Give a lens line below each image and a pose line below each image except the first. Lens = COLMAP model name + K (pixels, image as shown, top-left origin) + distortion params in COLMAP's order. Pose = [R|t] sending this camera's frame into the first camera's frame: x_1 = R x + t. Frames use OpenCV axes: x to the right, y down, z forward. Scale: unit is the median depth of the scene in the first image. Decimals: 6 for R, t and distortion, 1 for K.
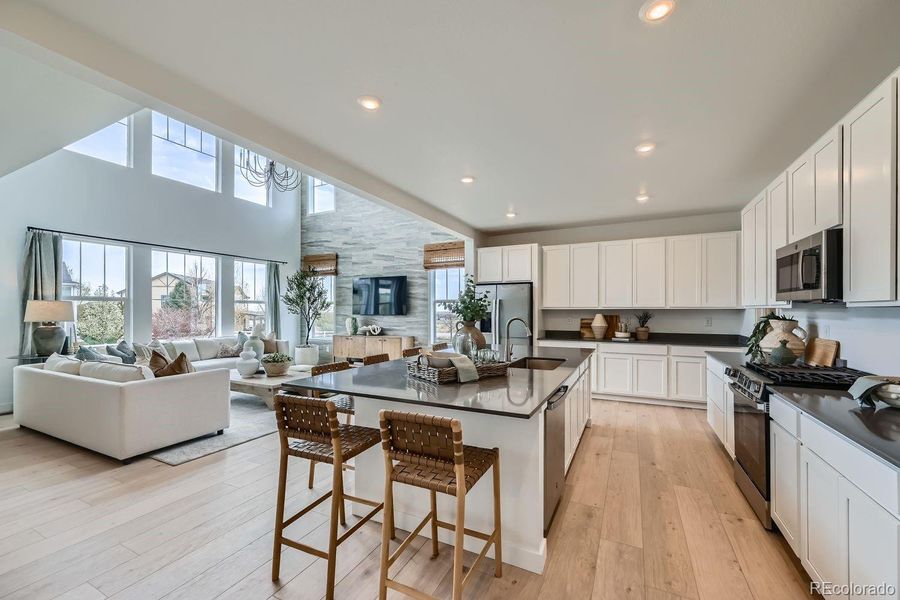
lens RADIAL K [[362.7, 0, 449.5], [0, 362.7, 311.8], [0, 0, 1]] dist [-0.002262, -0.000118]
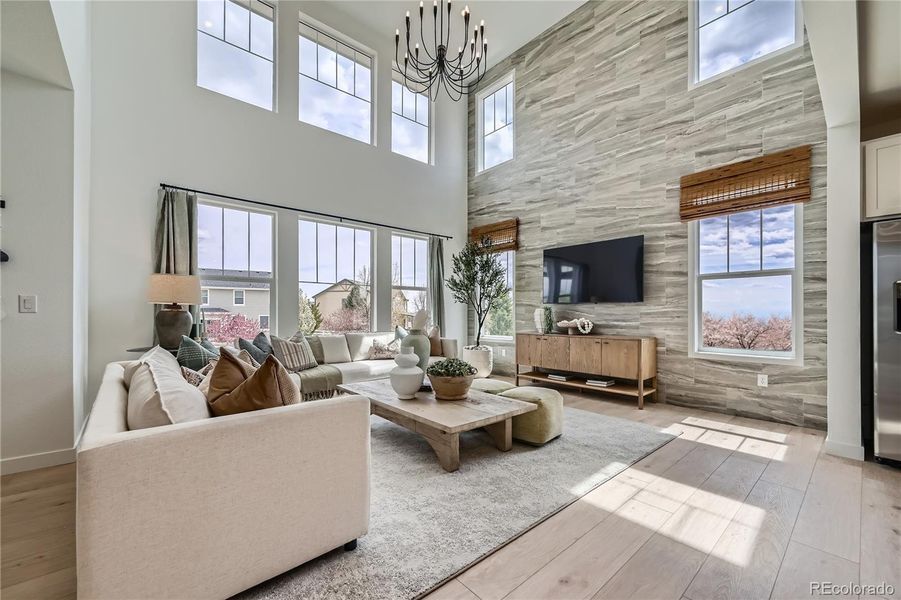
lens RADIAL K [[363.1, 0, 450.0], [0, 363.1, 311.8], [0, 0, 1]] dist [-0.002262, -0.000118]
pose [[0.925811, -0.000370, -0.377987, -0.177758], [-0.002340, 0.999975, -0.006711, 0.029158], [0.377980, 0.007097, 0.925787, 0.317543]]
